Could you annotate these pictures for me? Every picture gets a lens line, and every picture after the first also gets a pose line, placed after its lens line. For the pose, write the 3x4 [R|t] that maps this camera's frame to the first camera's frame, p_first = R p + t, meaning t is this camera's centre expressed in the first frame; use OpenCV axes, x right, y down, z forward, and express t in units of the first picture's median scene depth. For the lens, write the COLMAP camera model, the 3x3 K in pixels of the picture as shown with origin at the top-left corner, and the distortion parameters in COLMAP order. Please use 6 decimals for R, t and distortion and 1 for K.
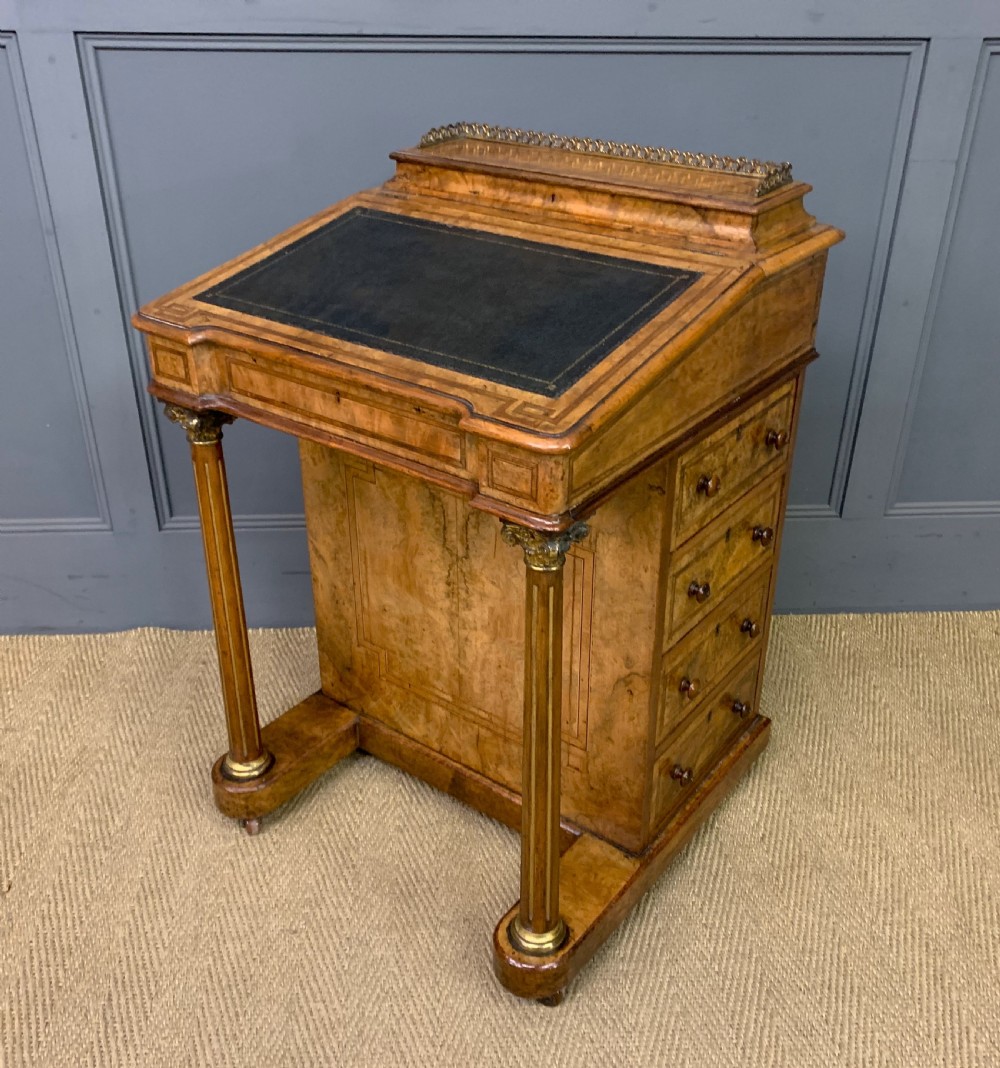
lens RADIAL K [[1126.2, 0, 511.8], [0, 1126.2, 522.1], [0, 0, 1]] dist [0.022646, 0.000000]
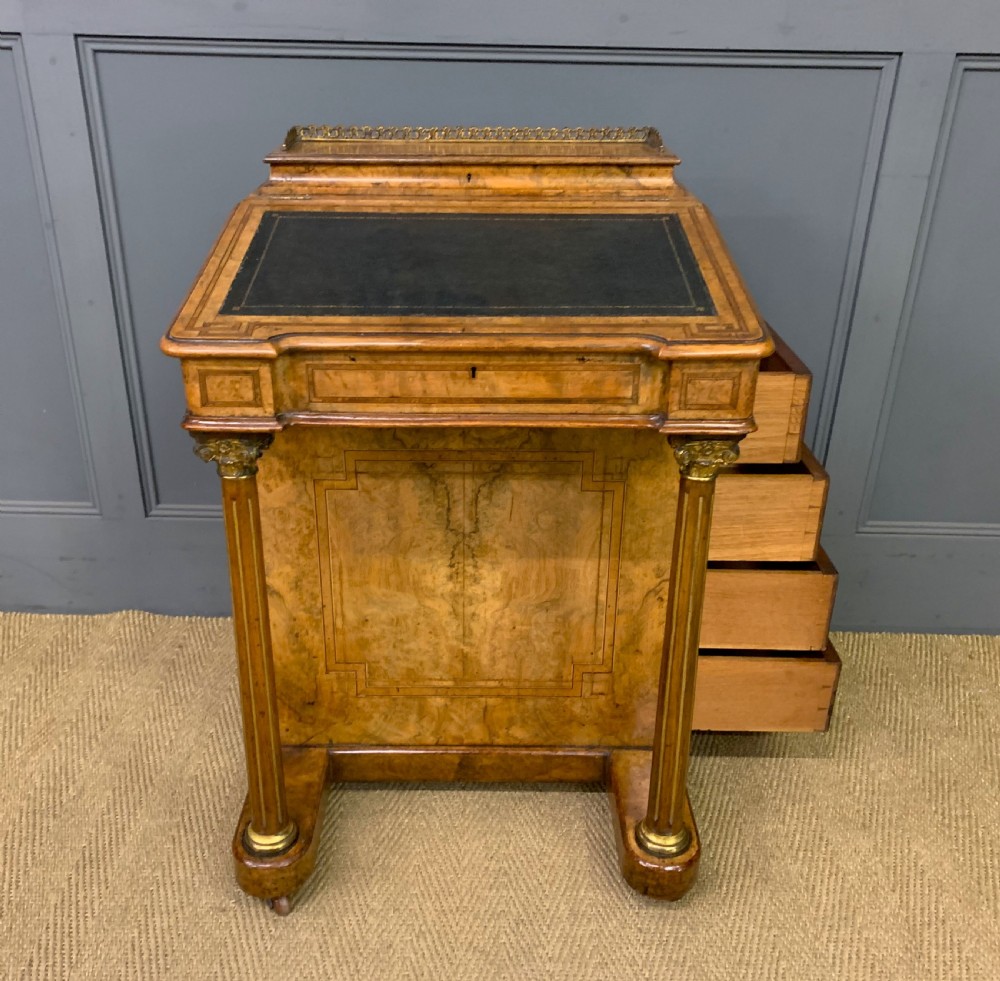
lens RADIAL K [[1039.4, 0, 482.0], [0, 1039.4, 502.8], [0, 0, 1]] dist [0.020798, 0.000000]
pose [[0.997076, 0.039081, -0.065667, 0.075295], [-0.042807, 0.997495, -0.056319, 0.043837], [0.063302, 0.058965, 0.996251, 0.072387]]
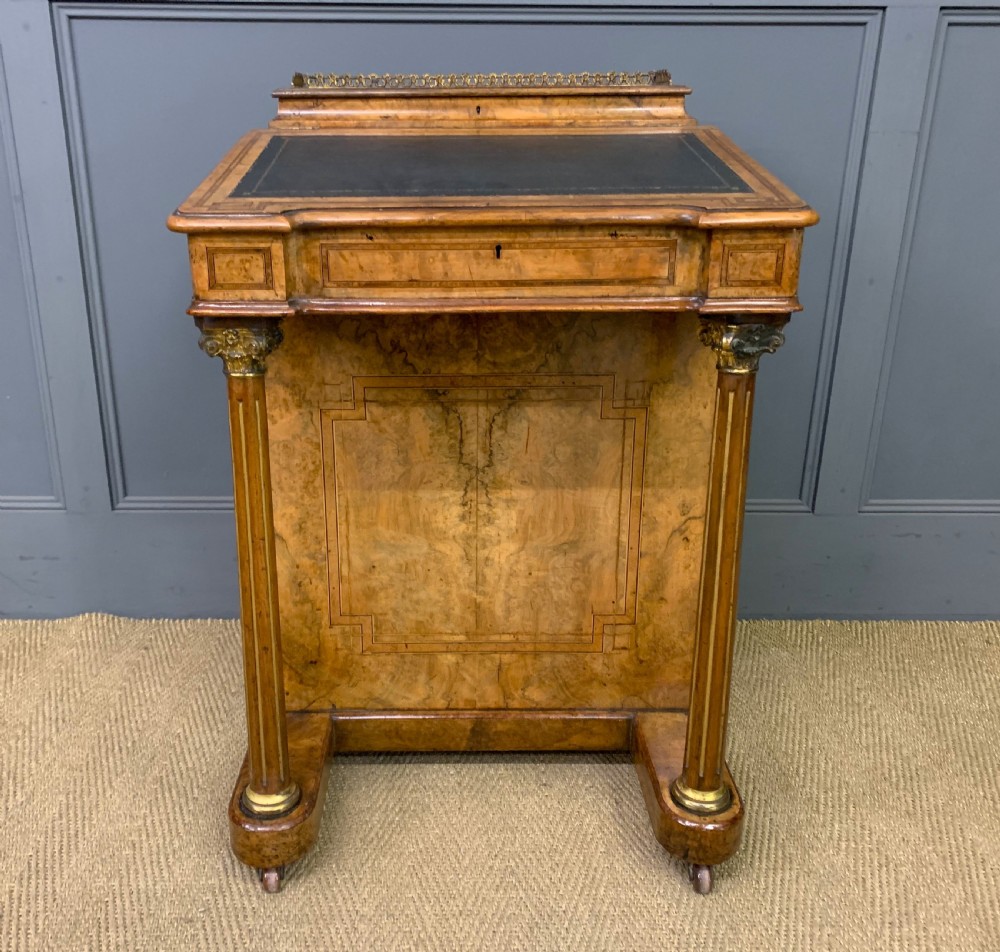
lens RADIAL K [[984.3, 0, 455.6], [0, 984.3, 458.6], [0, 0, 1]] dist [0.022970, 0.000000]
pose [[0.998513, 0.012825, -0.052981, 0.041554], [-0.022018, 0.984006, -0.176770, 0.135411], [0.049867, 0.177673, 0.982825, 0.193748]]
